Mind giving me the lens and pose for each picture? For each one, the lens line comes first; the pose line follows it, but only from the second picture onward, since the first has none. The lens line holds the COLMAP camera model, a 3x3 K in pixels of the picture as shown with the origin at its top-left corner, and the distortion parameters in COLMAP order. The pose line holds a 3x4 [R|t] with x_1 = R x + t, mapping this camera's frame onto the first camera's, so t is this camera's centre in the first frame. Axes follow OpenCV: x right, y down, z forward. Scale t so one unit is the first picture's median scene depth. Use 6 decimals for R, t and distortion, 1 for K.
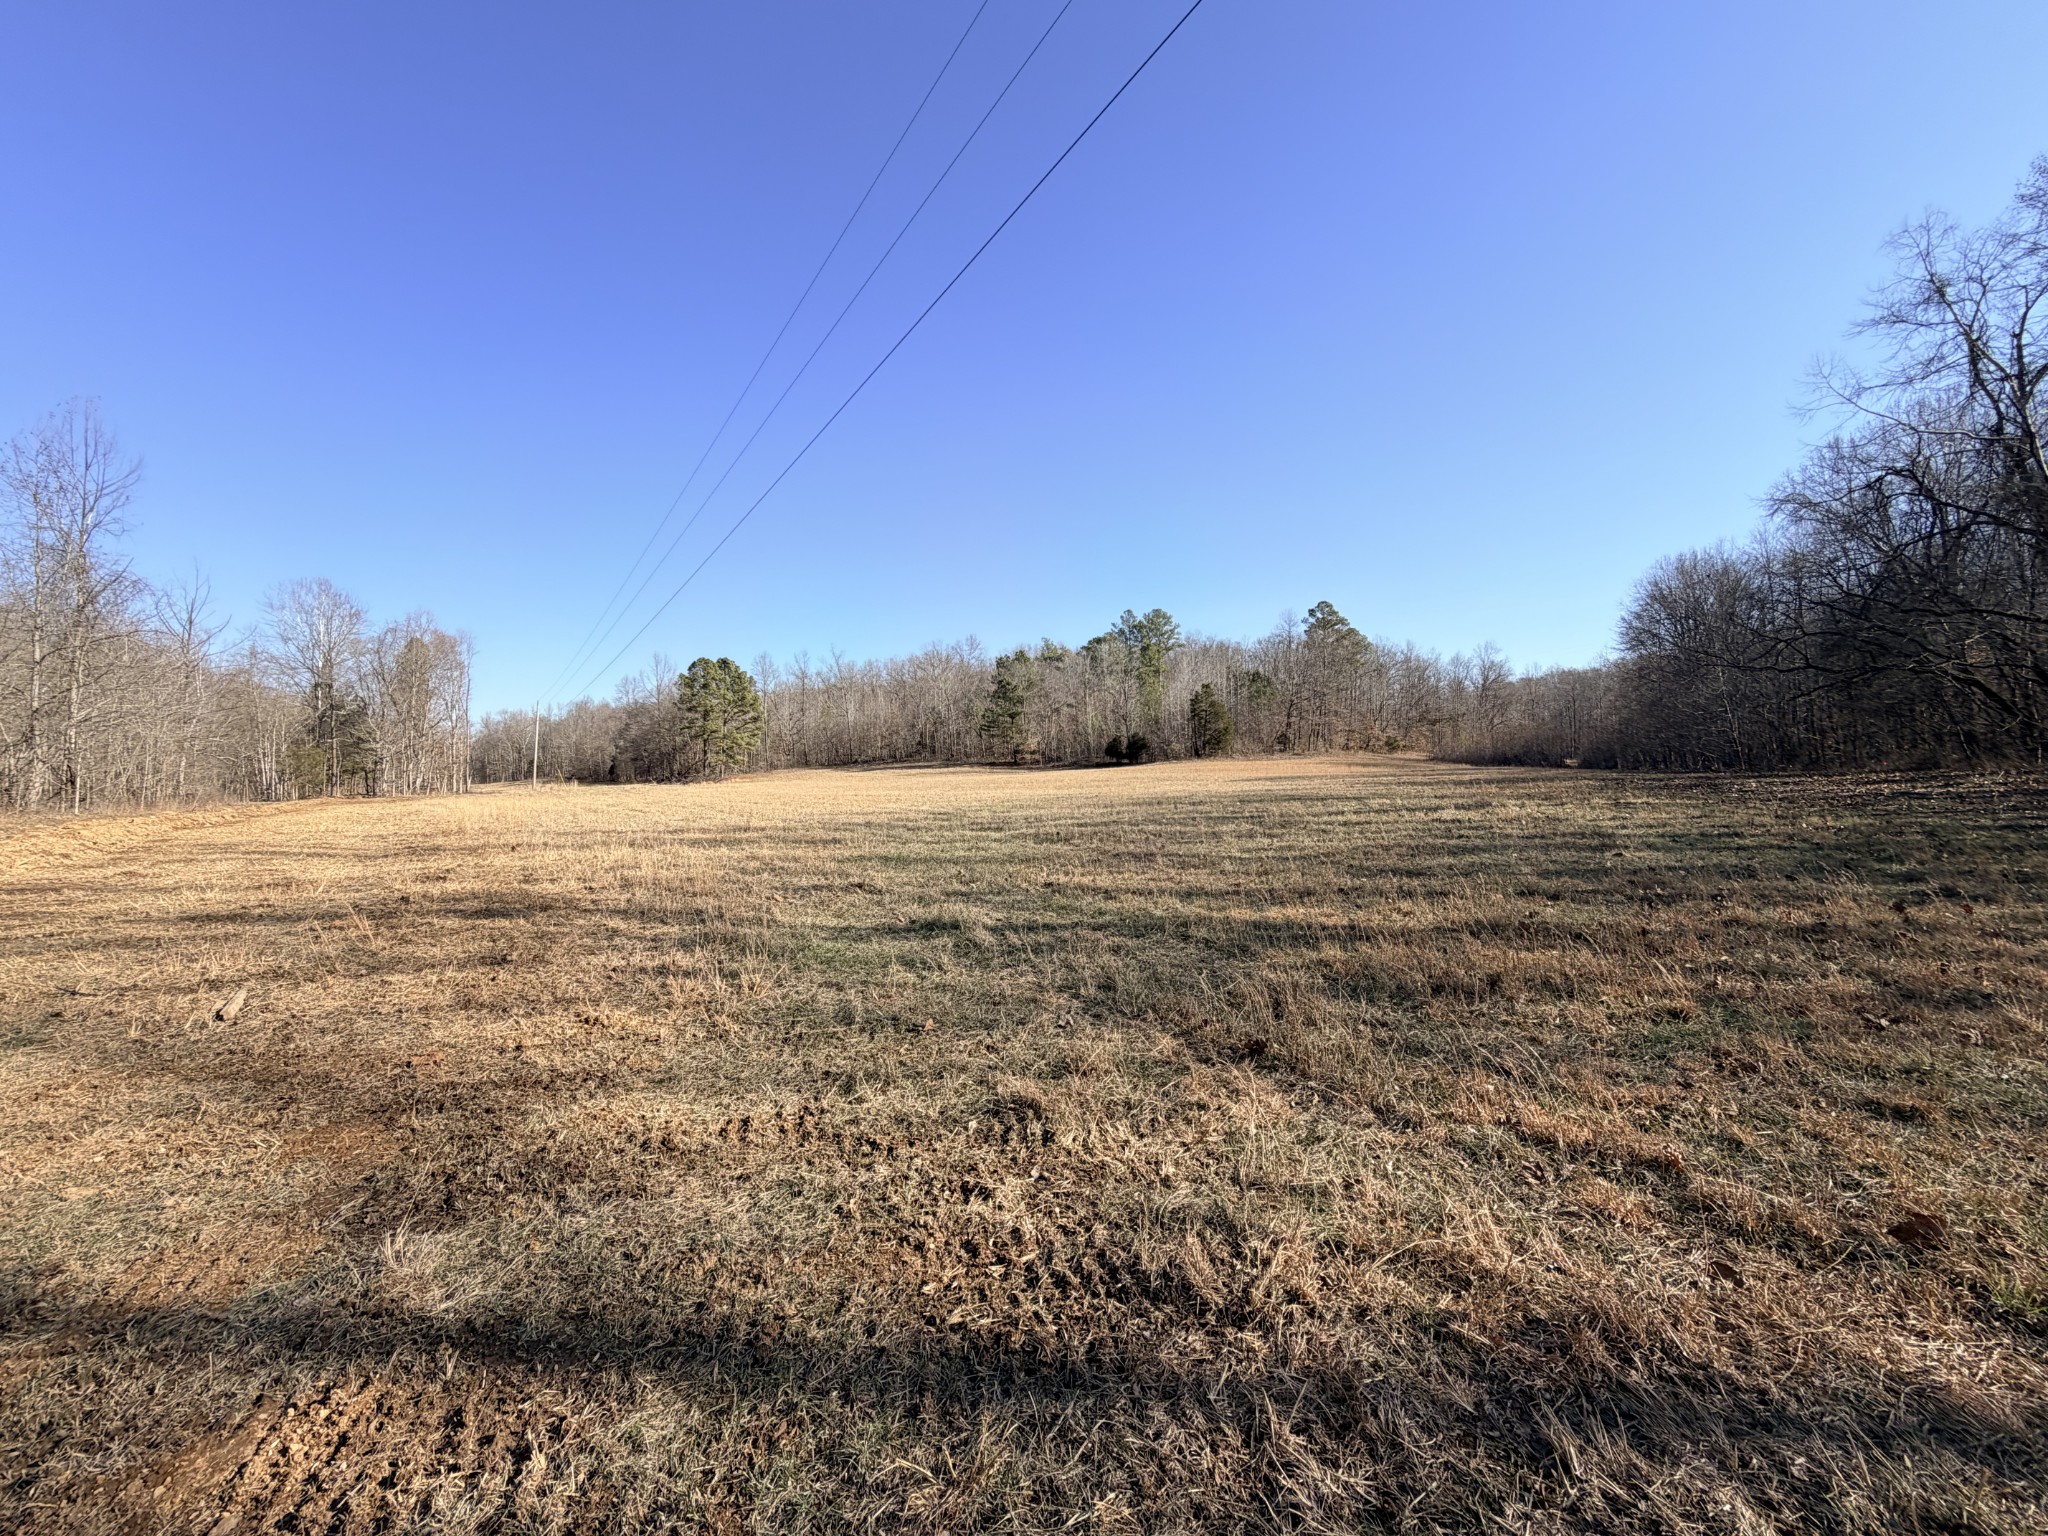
lens RADIAL K [[813.9, 0, 993.7], [0, 813.9, 775.6], [0, 0, 1]] dist [0.000227, -0.000167]
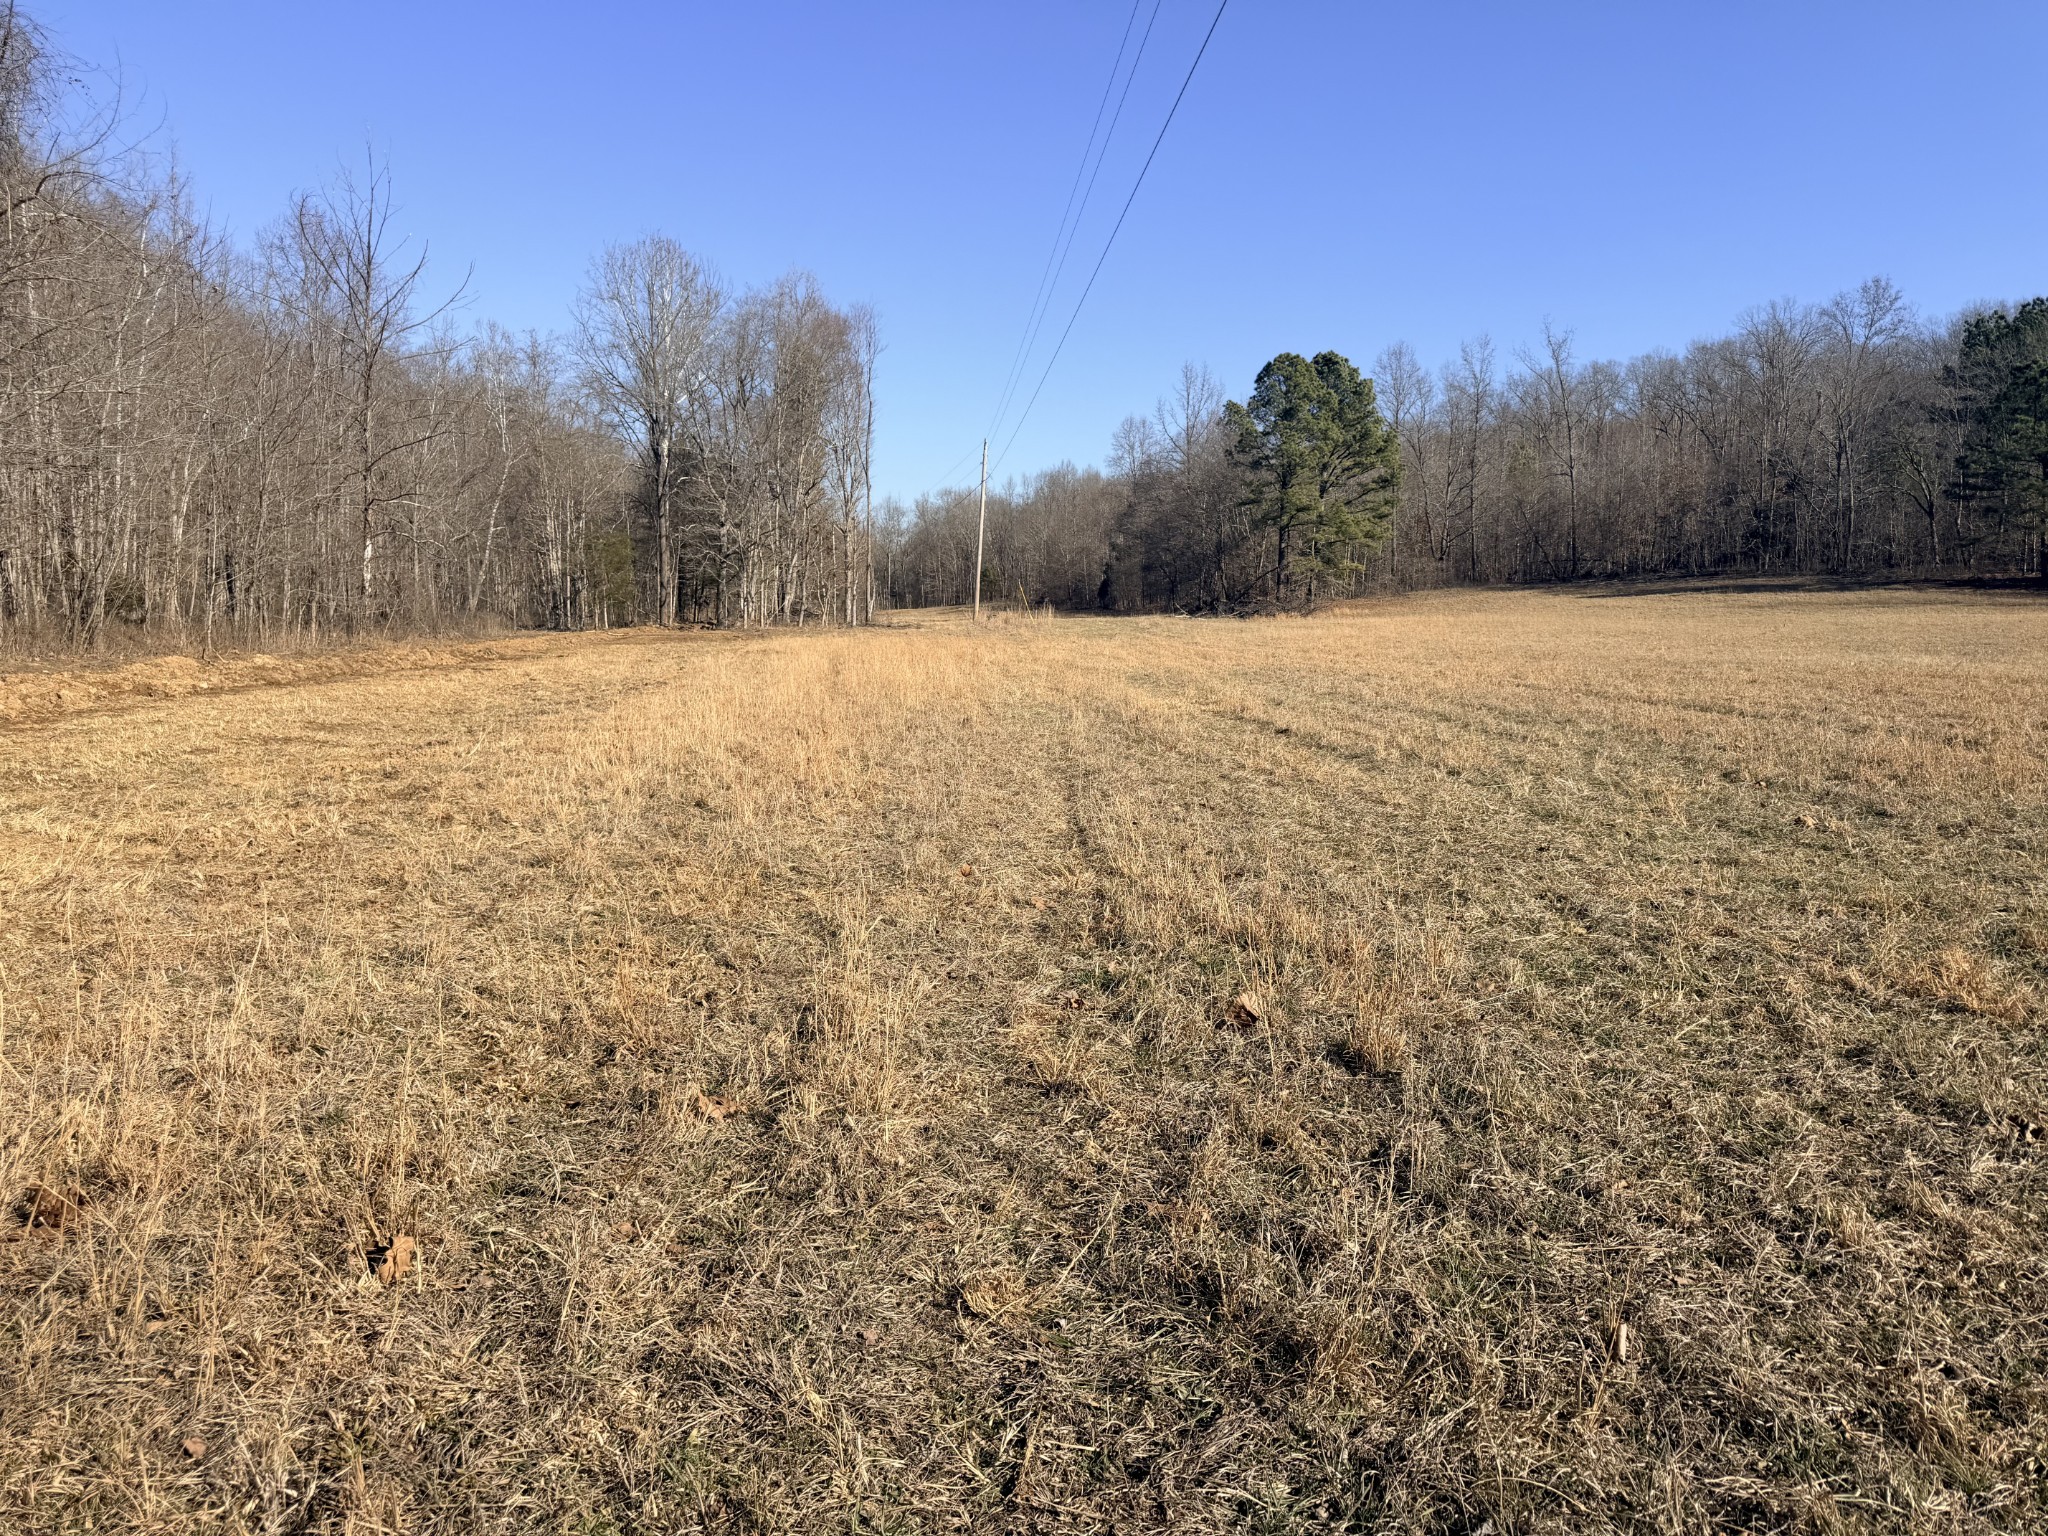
lens RADIAL K [[813.9, 0, 993.7], [0, 813.9, 775.6], [0, 0, 1]] dist [0.000227, -0.000167]
pose [[0.865112, 0.120347, -0.486927, -0.239422], [-0.017404, 0.977406, 0.210651, 0.002561], [0.501277, -0.173762, 0.847660, 0.450981]]
